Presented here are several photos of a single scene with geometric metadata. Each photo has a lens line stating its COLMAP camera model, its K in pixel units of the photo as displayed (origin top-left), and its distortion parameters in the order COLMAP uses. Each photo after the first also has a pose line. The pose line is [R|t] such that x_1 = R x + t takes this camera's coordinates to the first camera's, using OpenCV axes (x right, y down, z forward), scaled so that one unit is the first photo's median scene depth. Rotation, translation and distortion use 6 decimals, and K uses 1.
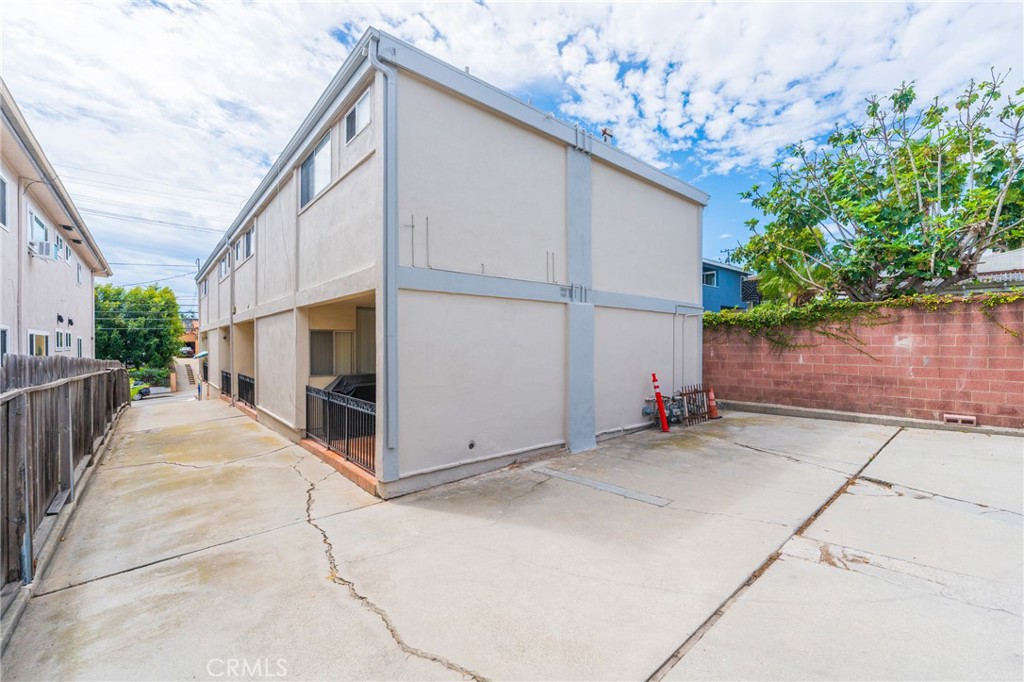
lens RADIAL K [[413.7, 0, 502.7], [0, 413.7, 344.5], [0, 0, 1]] dist [0.002396, -0.002545]
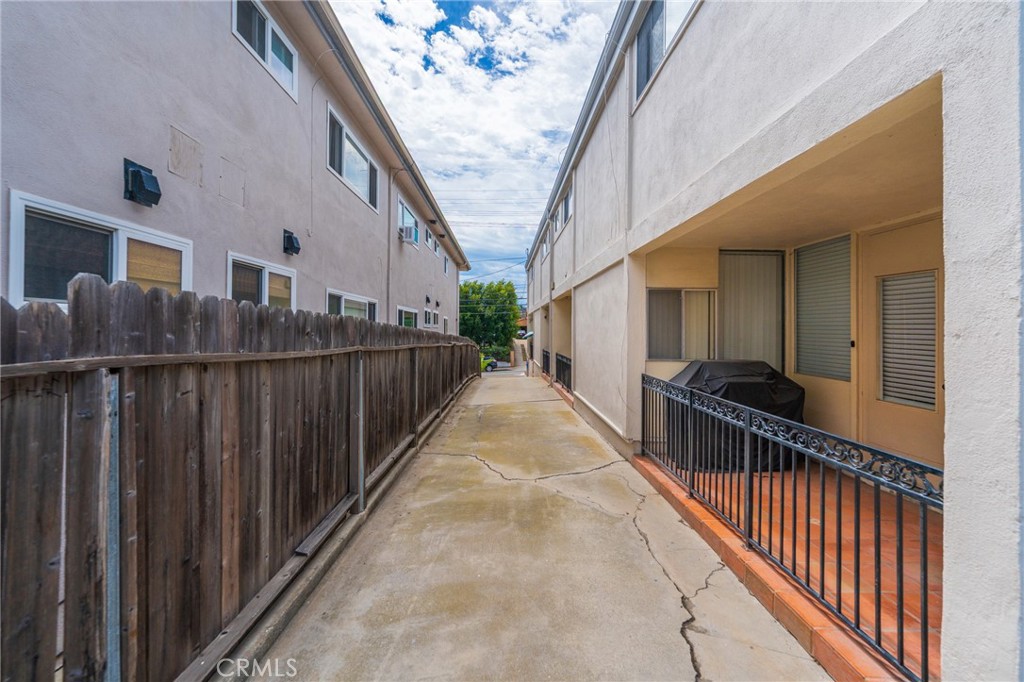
lens RADIAL K [[413.7, 0, 510.5], [0, 413.7, 332.6], [0, 0, 1]] dist [0.002396, -0.002545]
pose [[0.775235, 0.010420, -0.631587, -0.184649], [-0.006330, 0.999942, 0.008728, 0.024594], [0.631641, -0.002768, 0.775256, 0.300967]]
